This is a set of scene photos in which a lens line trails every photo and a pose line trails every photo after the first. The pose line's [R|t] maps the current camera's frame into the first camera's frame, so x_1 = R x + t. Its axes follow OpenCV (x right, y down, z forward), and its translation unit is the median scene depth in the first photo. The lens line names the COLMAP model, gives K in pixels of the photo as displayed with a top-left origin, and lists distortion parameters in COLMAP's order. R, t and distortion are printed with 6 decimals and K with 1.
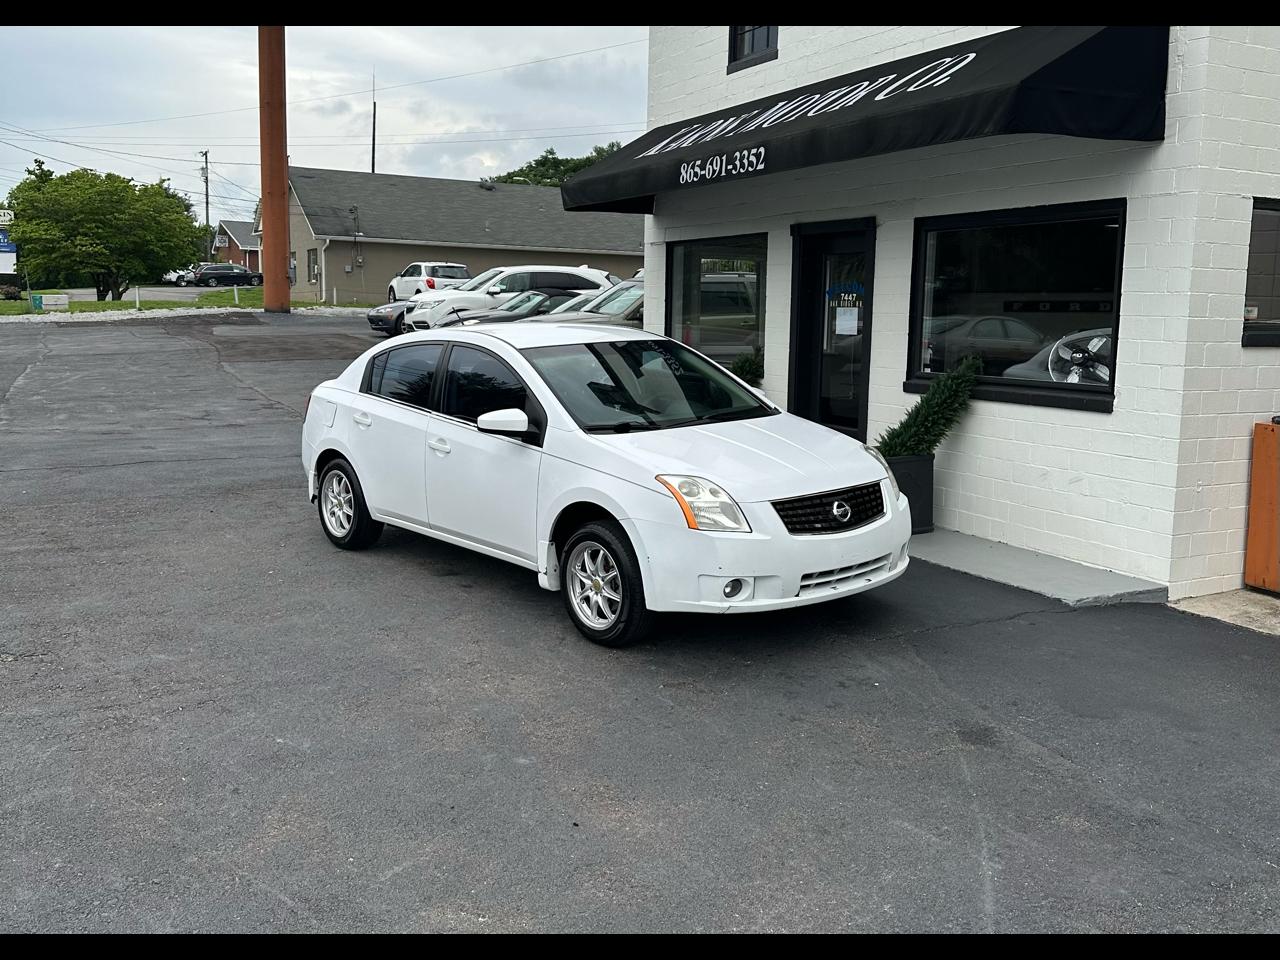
lens RADIAL K [[1200.5, 0, 641.0], [0, 1200.5, 447.1], [0, 0, 1]] dist [0.149422, -0.335631]
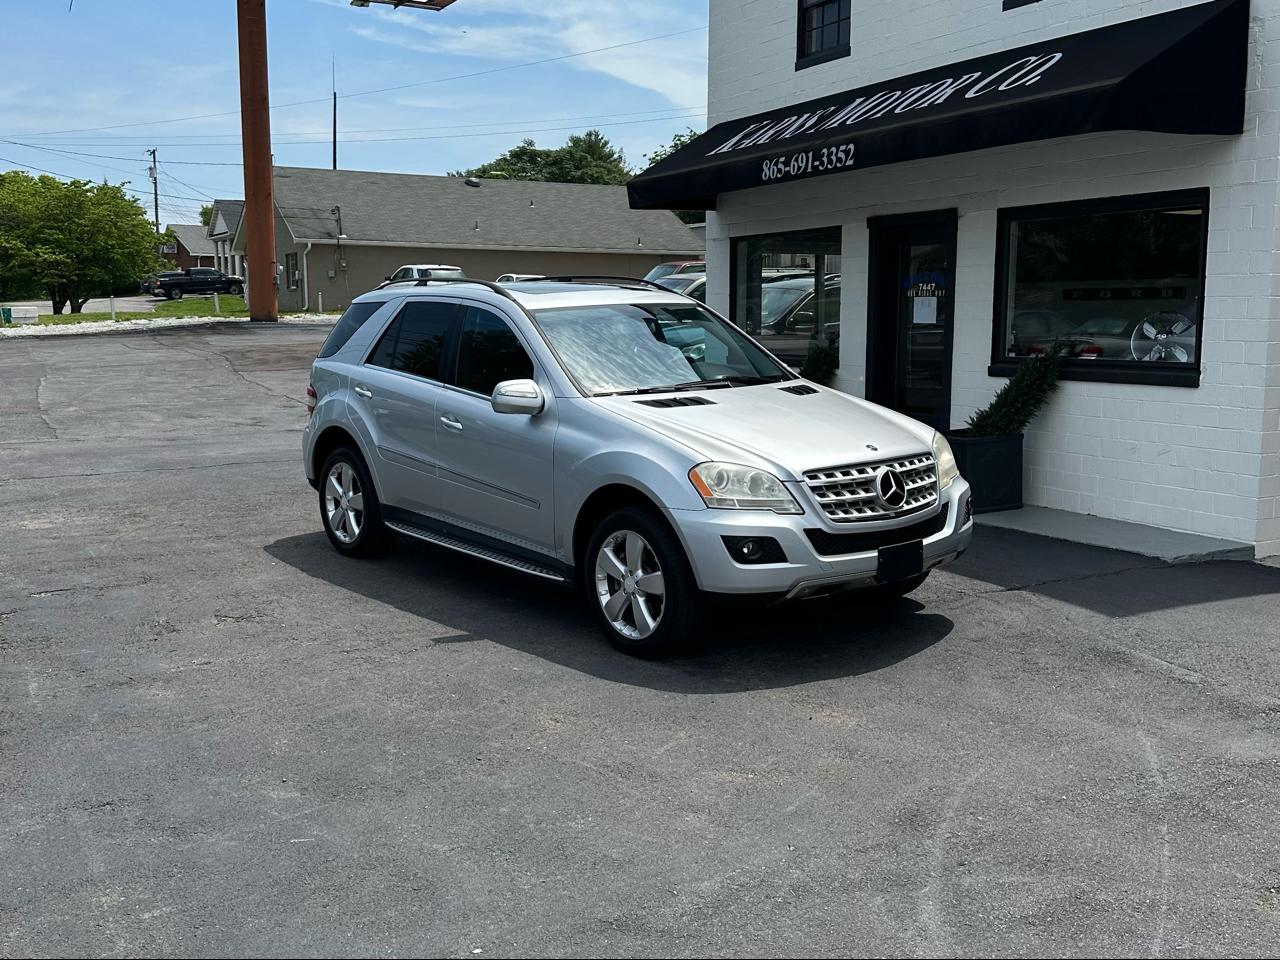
lens RADIAL K [[1303.9, 0, 624.2], [0, 1303.9, 474.6], [0, 0, 1]] dist [0.173242, -0.416351]
pose [[0.999804, -0.019774, -0.001164, -0.092205], [0.019784, 0.999762, 0.009225, 0.021556], [0.000982, -0.009246, 0.999957, -0.131038]]
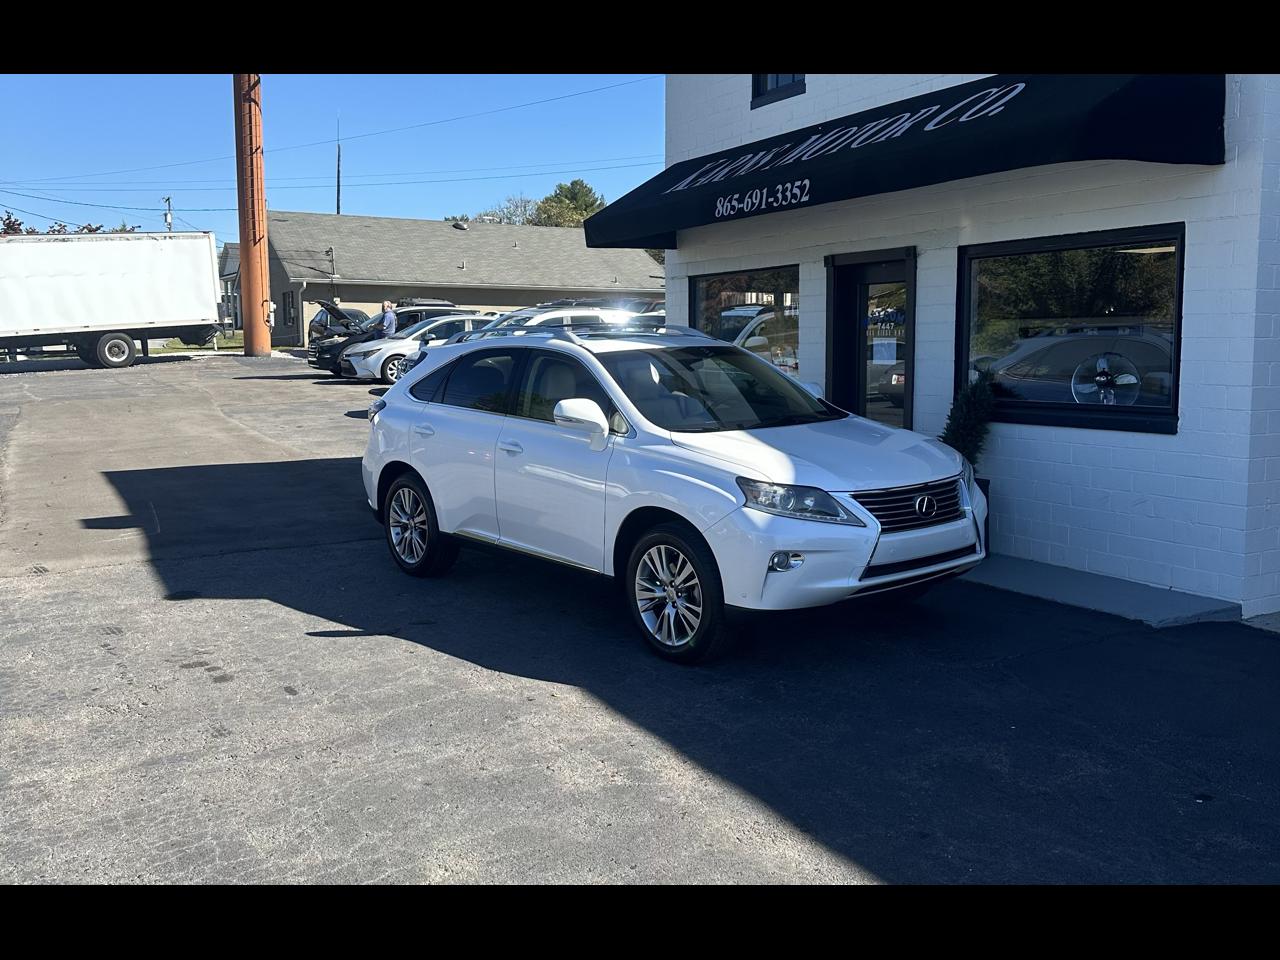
lens RADIAL K [[1200.5, 0, 641.0], [0, 1200.5, 447.1], [0, 0, 1]] dist [0.149422, -0.335631]
pose [[0.999327, -0.025399, 0.026465, -0.064211], [0.026153, 0.999250, -0.028539, 0.000040], [-0.025720, 0.029212, 0.999242, 0.002615]]
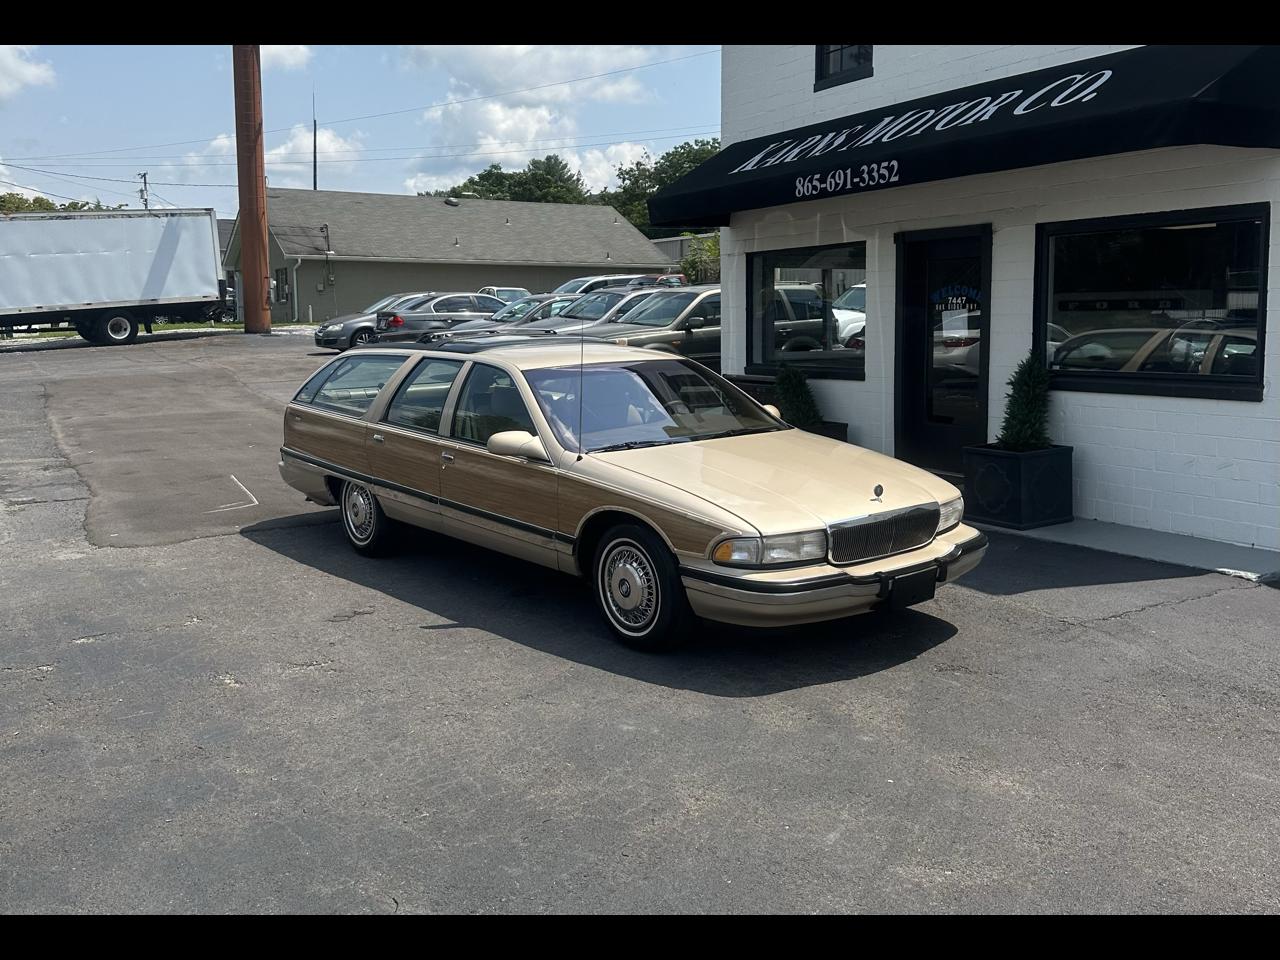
lens RADIAL K [[1198.8, 0, 639.1], [0, 1198.8, 426.2], [0, 0, 1]] dist [0.147626, -0.329833]
pose [[0.998435, -0.031535, 0.046177, -0.161994], [0.032685, 0.999169, -0.024357, 0.001358], [-0.045370, 0.025828, 0.998636, -0.032707]]
